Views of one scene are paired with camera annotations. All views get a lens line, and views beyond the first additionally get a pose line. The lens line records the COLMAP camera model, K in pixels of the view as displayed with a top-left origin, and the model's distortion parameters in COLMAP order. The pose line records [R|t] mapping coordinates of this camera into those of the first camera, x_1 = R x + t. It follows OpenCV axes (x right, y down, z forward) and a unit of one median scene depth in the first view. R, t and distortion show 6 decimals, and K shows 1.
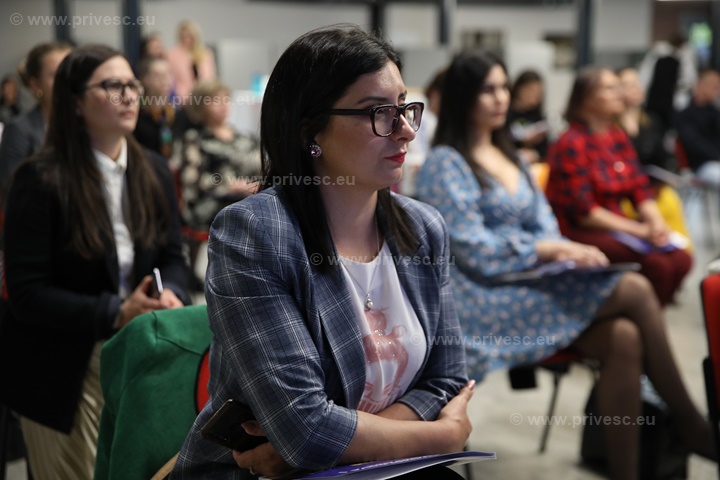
lens RADIAL K [[1394.3, 0, 360.0], [0, 1394.3, 240.0], [0, 0, 1]] dist [-0.459307, 0.021214]
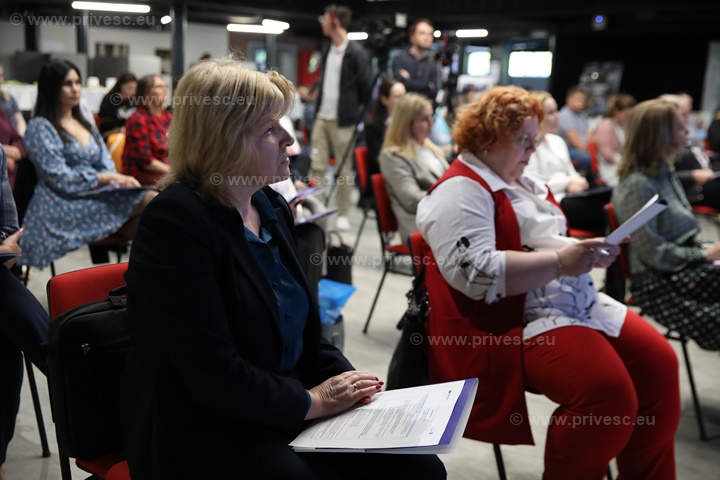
lens RADIAL K [[899.4, 0, 360.0], [0, 899.4, 240.0], [0, 0, 1]] dist [0.130019, 0.002993]
pose [[0.938047, -0.021429, 0.345845, 0.038378], [0.002267, 0.998444, 0.055715, 0.021370], [-0.346501, -0.051479, 0.936636, -0.191400]]
